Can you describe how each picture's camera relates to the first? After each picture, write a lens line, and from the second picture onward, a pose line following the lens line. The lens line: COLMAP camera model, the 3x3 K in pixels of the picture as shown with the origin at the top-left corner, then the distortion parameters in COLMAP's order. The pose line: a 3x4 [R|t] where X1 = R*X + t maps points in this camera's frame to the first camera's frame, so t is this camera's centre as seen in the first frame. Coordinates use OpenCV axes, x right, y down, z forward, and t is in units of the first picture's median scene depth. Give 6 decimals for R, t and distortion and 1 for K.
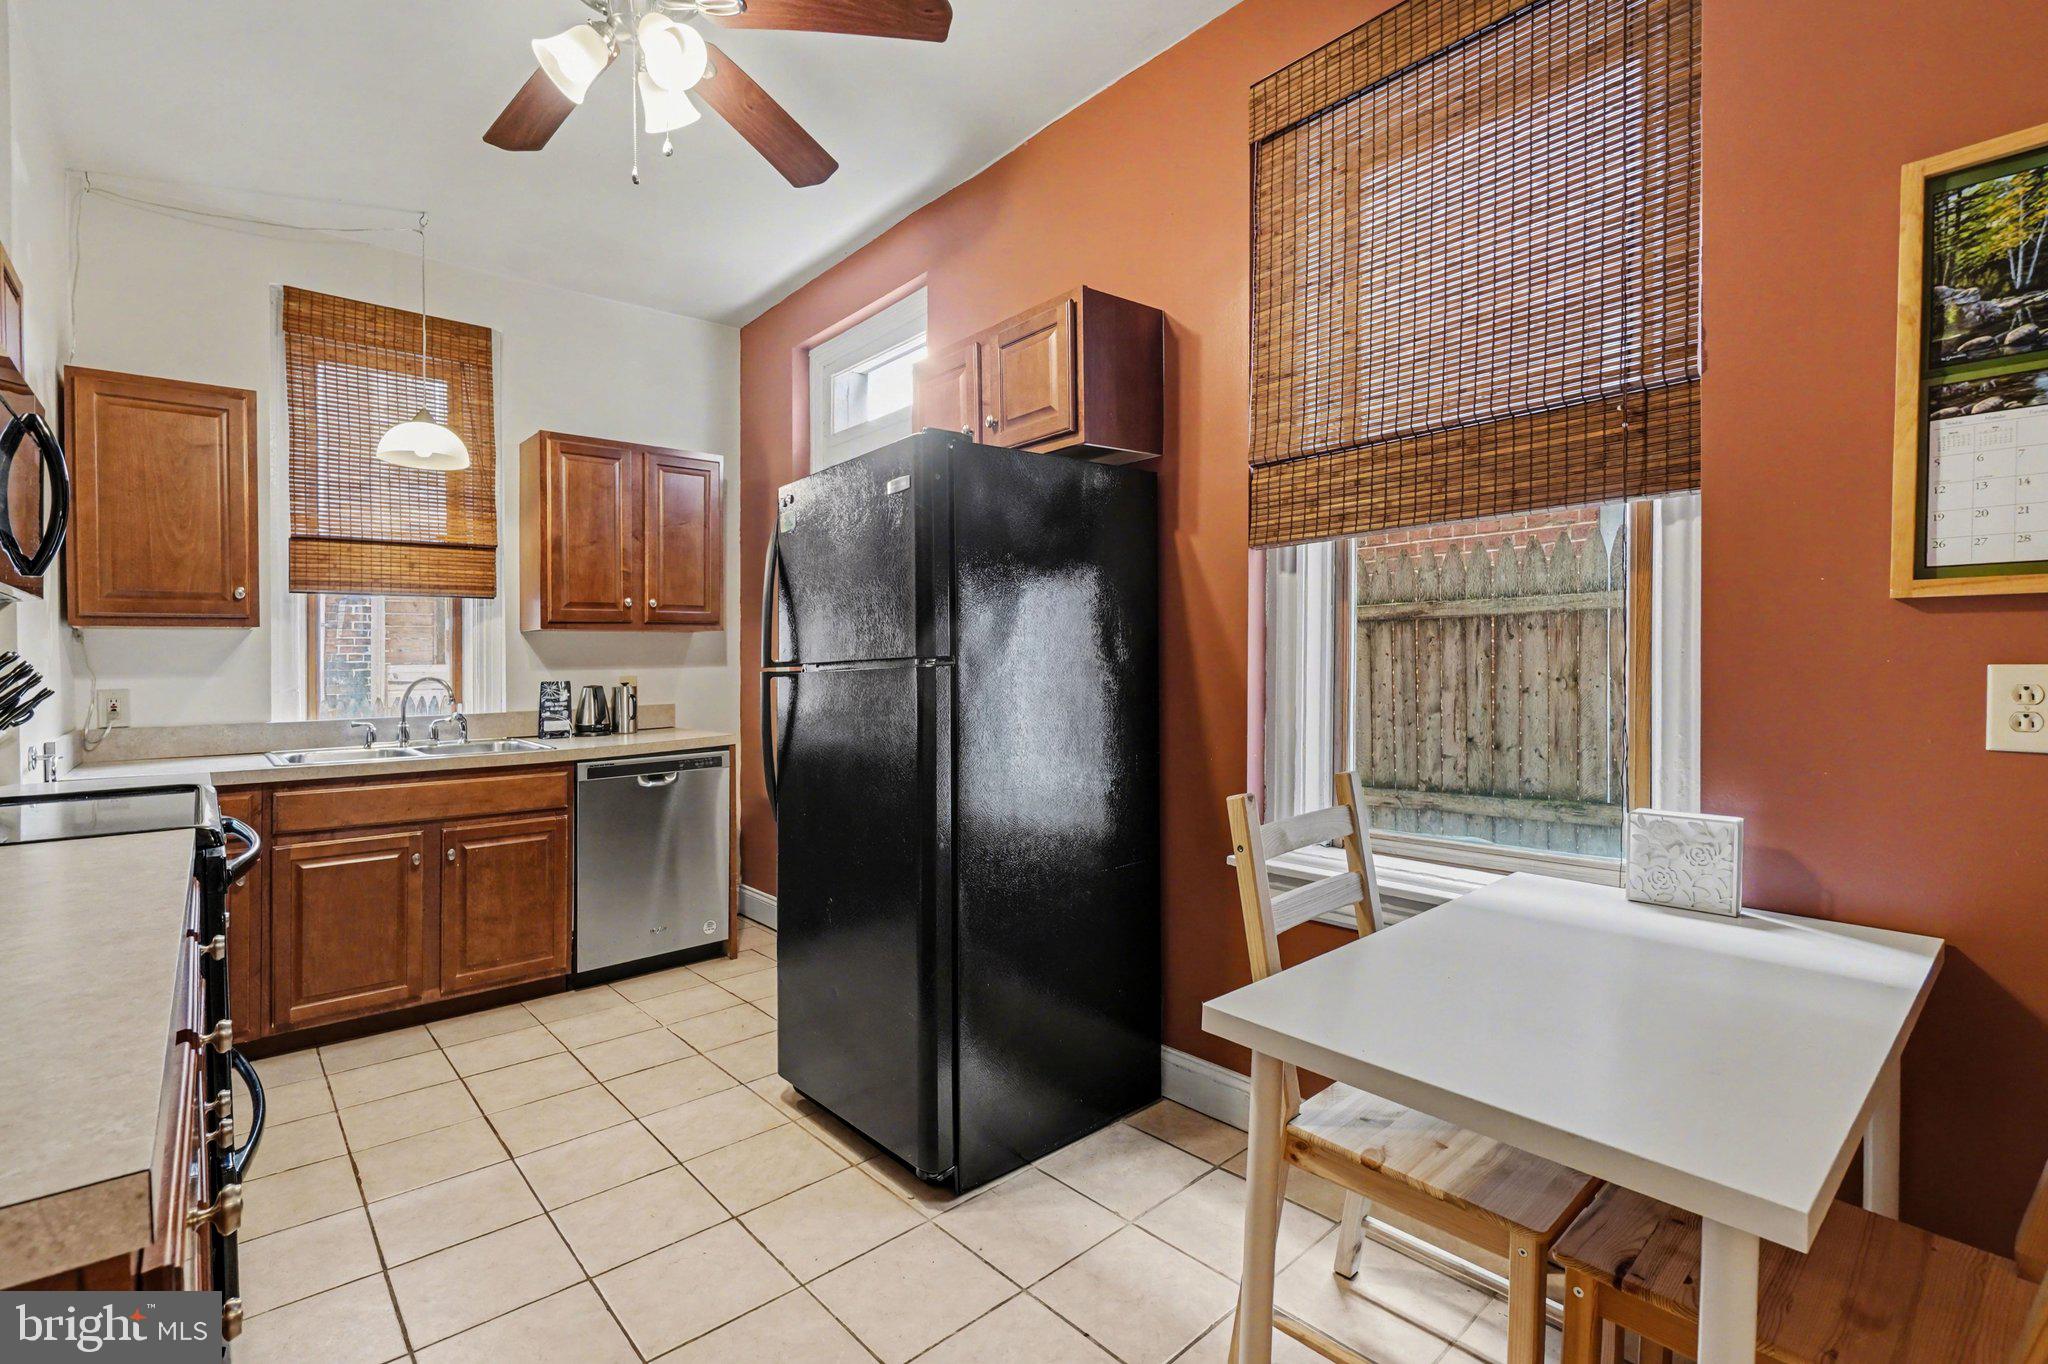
lens RADIAL K [[928.5, 0, 1027.6], [0, 928.5, 668.2], [0, 0, 1]] dist [-0.014697, 0.001045]
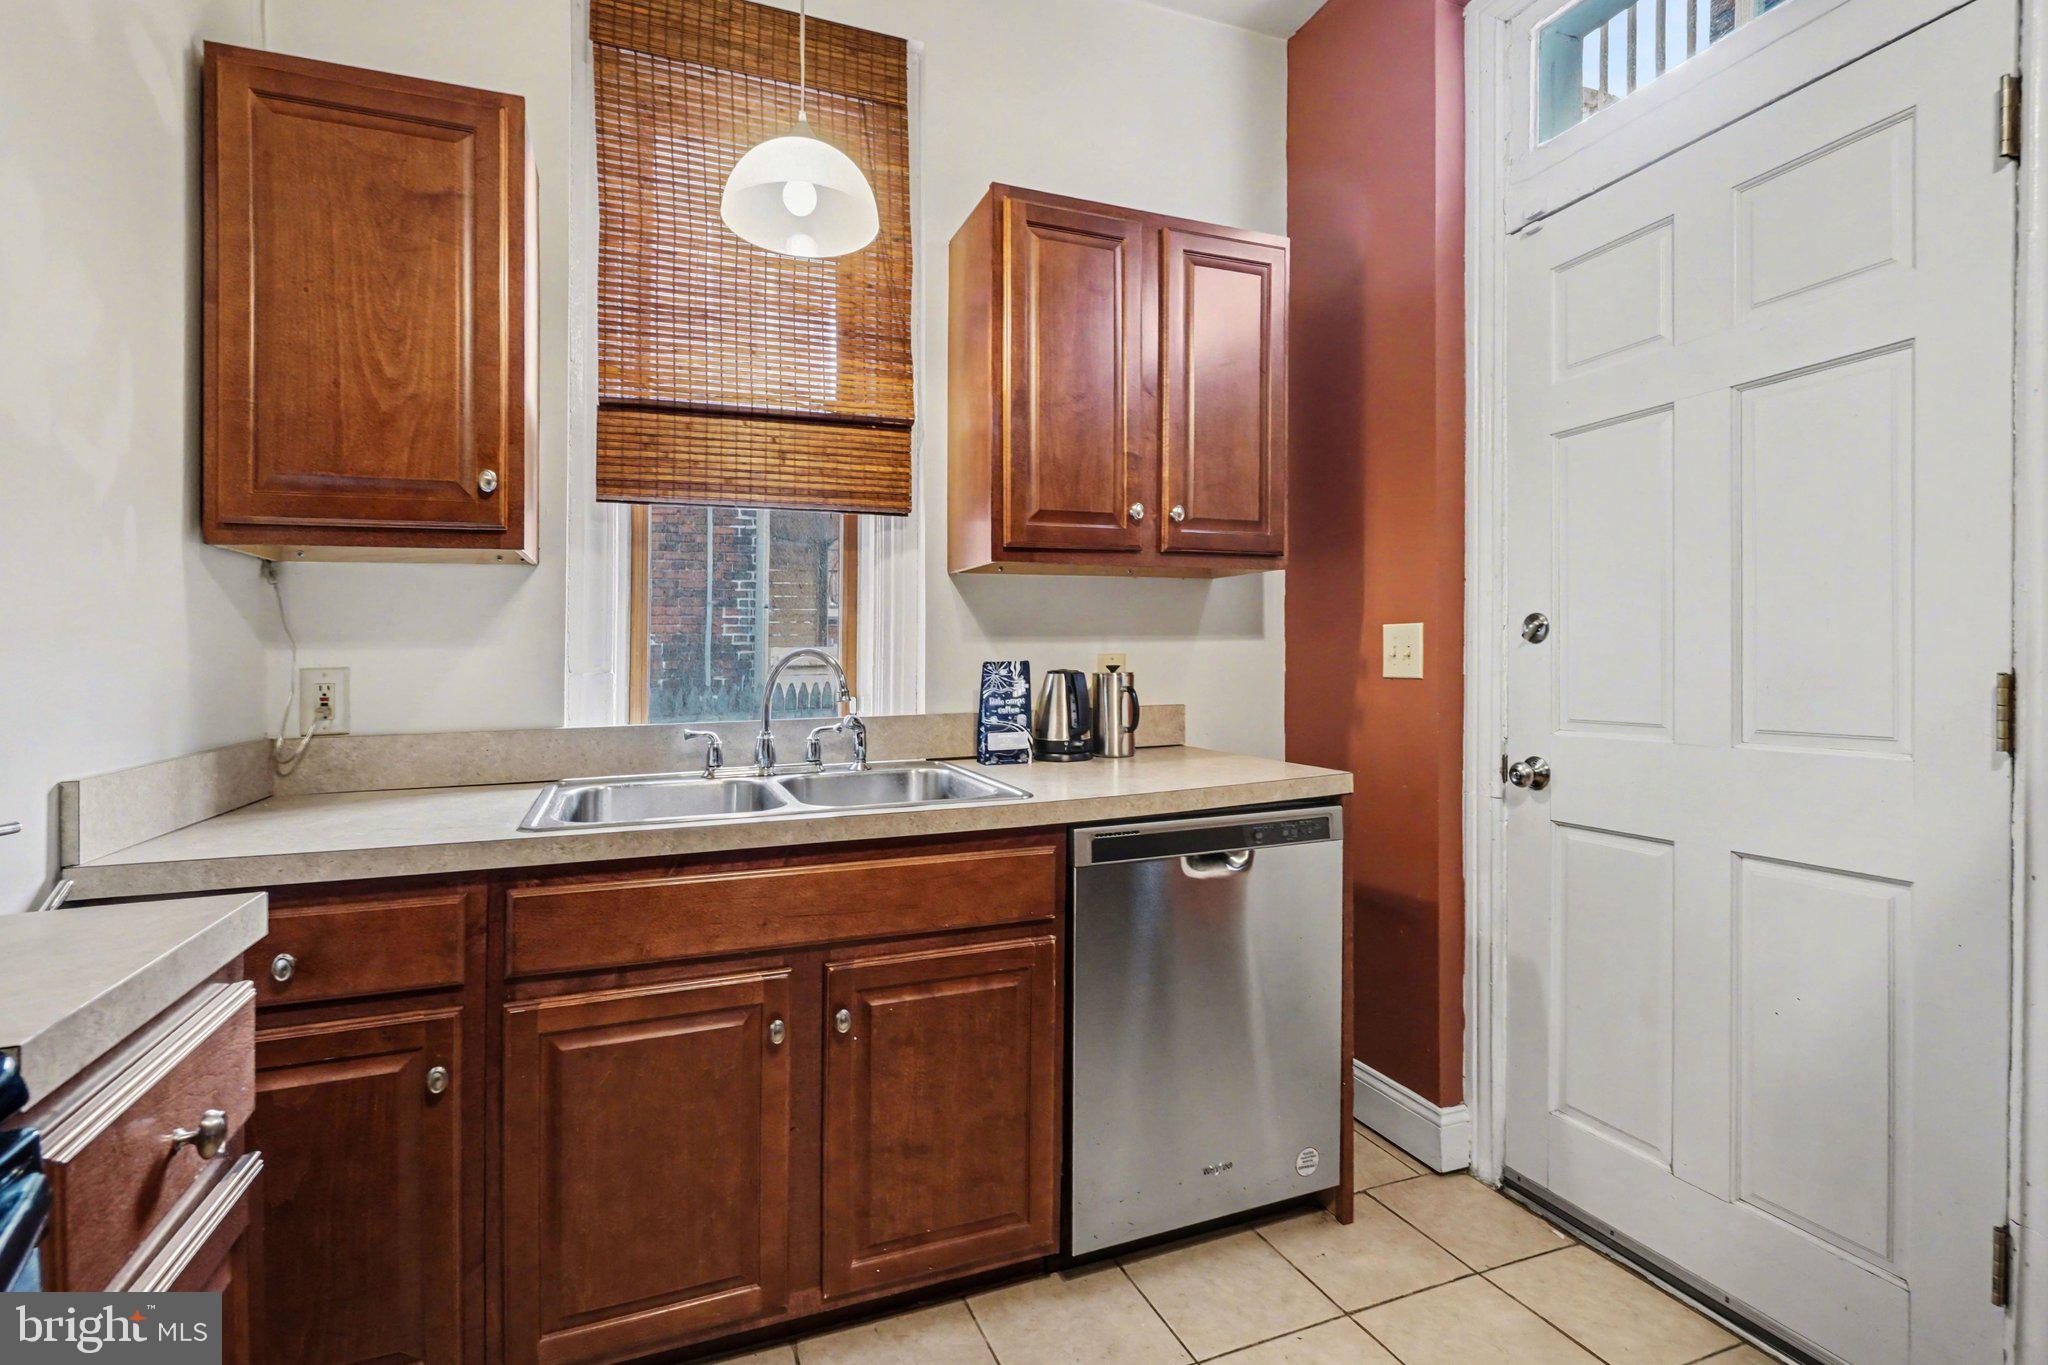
lens RADIAL K [[928.5, 0, 1019.8], [0, 928.5, 657.9], [0, 0, 1]] dist [-0.014697, 0.001045]
pose [[0.935773, 0.002635, -0.352594, -0.339269], [-0.004749, 0.999976, -0.005131, 0.016845], [0.352572, 0.006476, 0.935762, 0.533563]]
